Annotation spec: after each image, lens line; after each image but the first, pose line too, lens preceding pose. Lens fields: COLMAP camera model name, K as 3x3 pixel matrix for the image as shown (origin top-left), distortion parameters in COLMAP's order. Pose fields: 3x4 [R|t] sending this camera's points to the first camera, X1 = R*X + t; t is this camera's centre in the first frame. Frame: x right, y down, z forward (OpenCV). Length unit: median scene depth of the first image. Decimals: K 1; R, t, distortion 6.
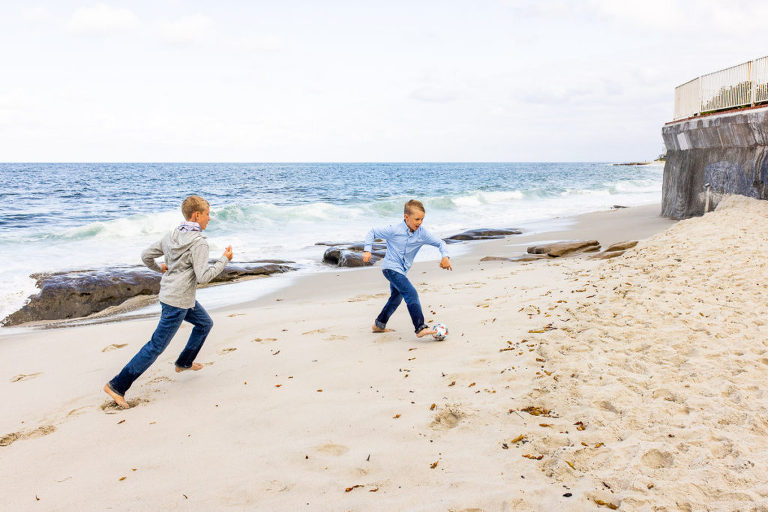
lens RADIAL K [[721.9, 0, 384.0], [0, 721.9, 256.0], [0, 0, 1]] dist [-0.006643, -0.004146]
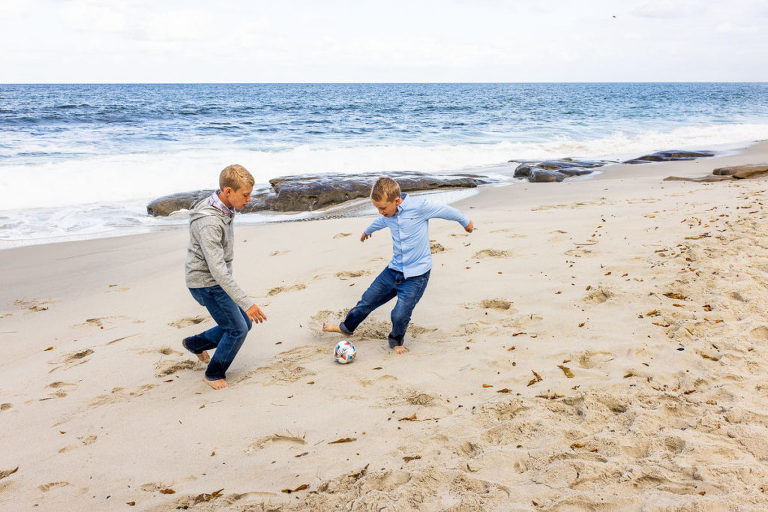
lens RADIAL K [[721.9, 0, 384.0], [0, 721.9, 256.0], [0, 0, 1]] dist [-0.006643, -0.004146]
pose [[0.963683, 0.059120, -0.260423, 0.040467], [-0.030099, 0.993019, 0.114048, 0.016812], [0.265347, -0.102068, 0.958735, -0.252775]]
